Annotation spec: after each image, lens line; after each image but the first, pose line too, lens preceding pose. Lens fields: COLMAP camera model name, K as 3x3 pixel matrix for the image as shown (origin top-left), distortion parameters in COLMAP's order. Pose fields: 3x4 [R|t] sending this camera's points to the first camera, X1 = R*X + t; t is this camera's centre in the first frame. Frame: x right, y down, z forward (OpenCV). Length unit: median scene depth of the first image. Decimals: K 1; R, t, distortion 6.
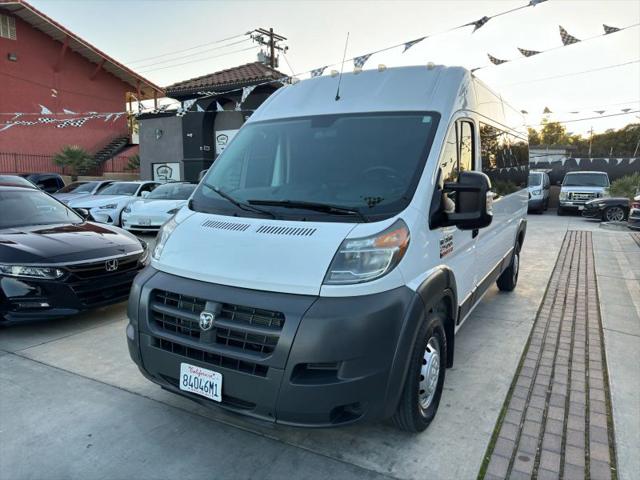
lens RADIAL K [[456.9, 0, 328.7], [0, 456.9, 238.2], [0, 0, 1]] dist [0.028341, -0.042633]
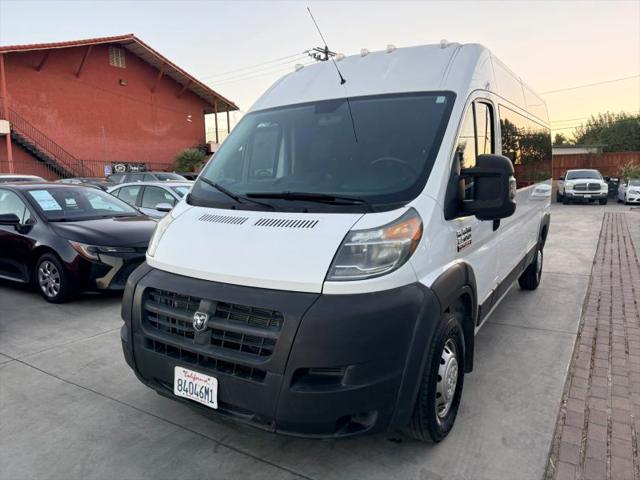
lens RADIAL K [[456.9, 0, 315.6], [0, 456.9, 241.9], [0, 0, 1]] dist [0.028341, -0.042633]
pose [[0.998109, -0.011684, -0.060348, 0.021468], [0.012132, 0.999901, 0.007069, 0.016241], [0.060260, -0.007788, 0.998152, 0.088478]]
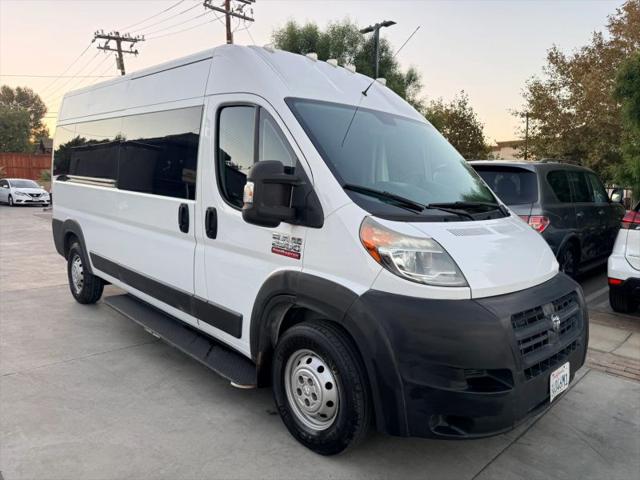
lens RADIAL K [[456.9, 0, 322.2], [0, 456.9, 236.5], [0, 0, 1]] dist [0.028341, -0.042633]
pose [[0.272304, -0.107919, 0.956140, -1.303130], [0.098908, 0.991566, 0.083749, -0.136217], [-0.957114, 0.071765, 0.280682, 1.145920]]
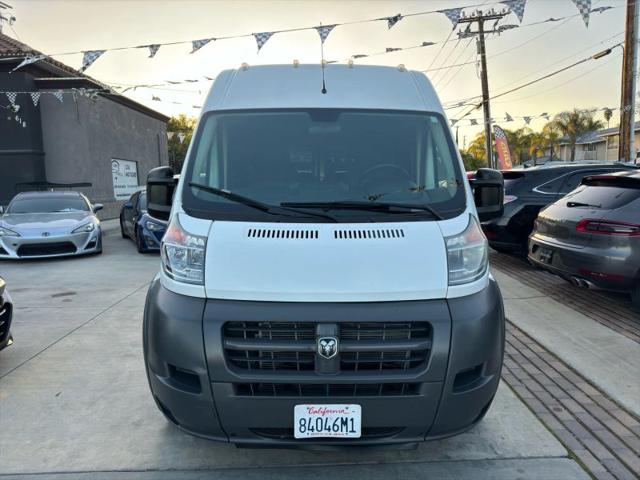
lens RADIAL K [[456.1, 0, 324.4], [0, 456.1, 231.1], [0, 0, 1]] dist [-0.000611, -0.004851]
pose [[0.861430, -0.070185, 0.503003, -0.649959], [0.073324, 0.997216, 0.013571, -0.042241], [-0.502555, 0.025192, 0.864178, 0.264807]]
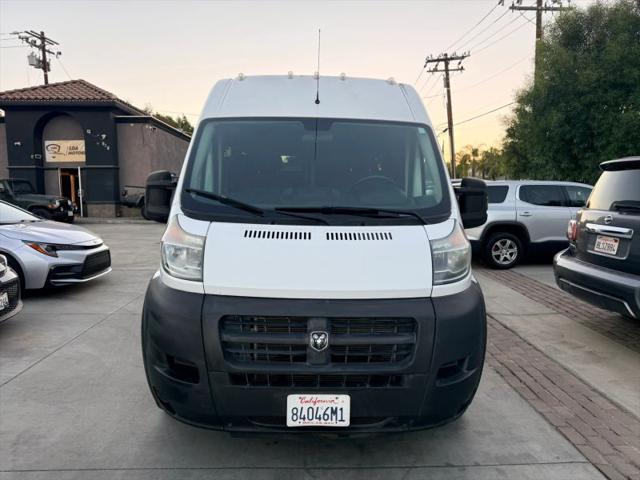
lens RADIAL K [[456.9, 0, 319.1], [0, 456.9, 236.0], [0, 0, 1]] dist [0.028341, -0.042633]
pose [[0.854153, -0.049983, 0.517615, -0.689510], [0.059781, 0.998209, -0.002257, -0.020185], [-0.516575, 0.032871, 0.855611, 0.221760]]
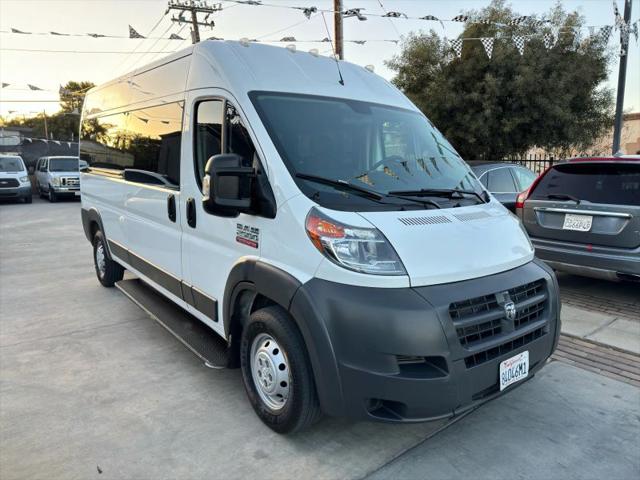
lens RADIAL K [[456.9, 0, 322.8], [0, 456.9, 239.2], [0, 0, 1]] dist [0.028341, -0.042633]
pose [[0.376210, -0.148055, 0.914629, -1.266248], [0.115826, 0.986922, 0.112115, -0.128379], [-0.919266, 0.063759, 0.388438, 0.936502]]
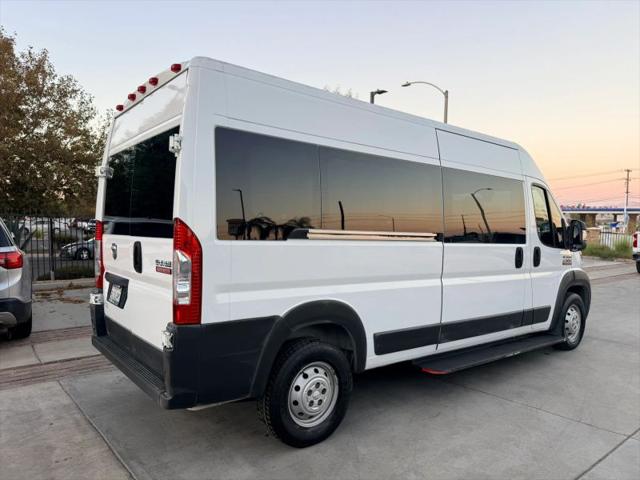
lens RADIAL K [[456.9, 0, 324.6], [0, 456.9, 239.2], [0, 0, 1]] dist [0.028341, -0.042633]
pose [[-0.929030, -0.023896, 0.369231, -0.115188], [0.035847, 0.987405, 0.154098, -0.496591], [-0.368263, 0.156397, -0.916473, 3.814529]]
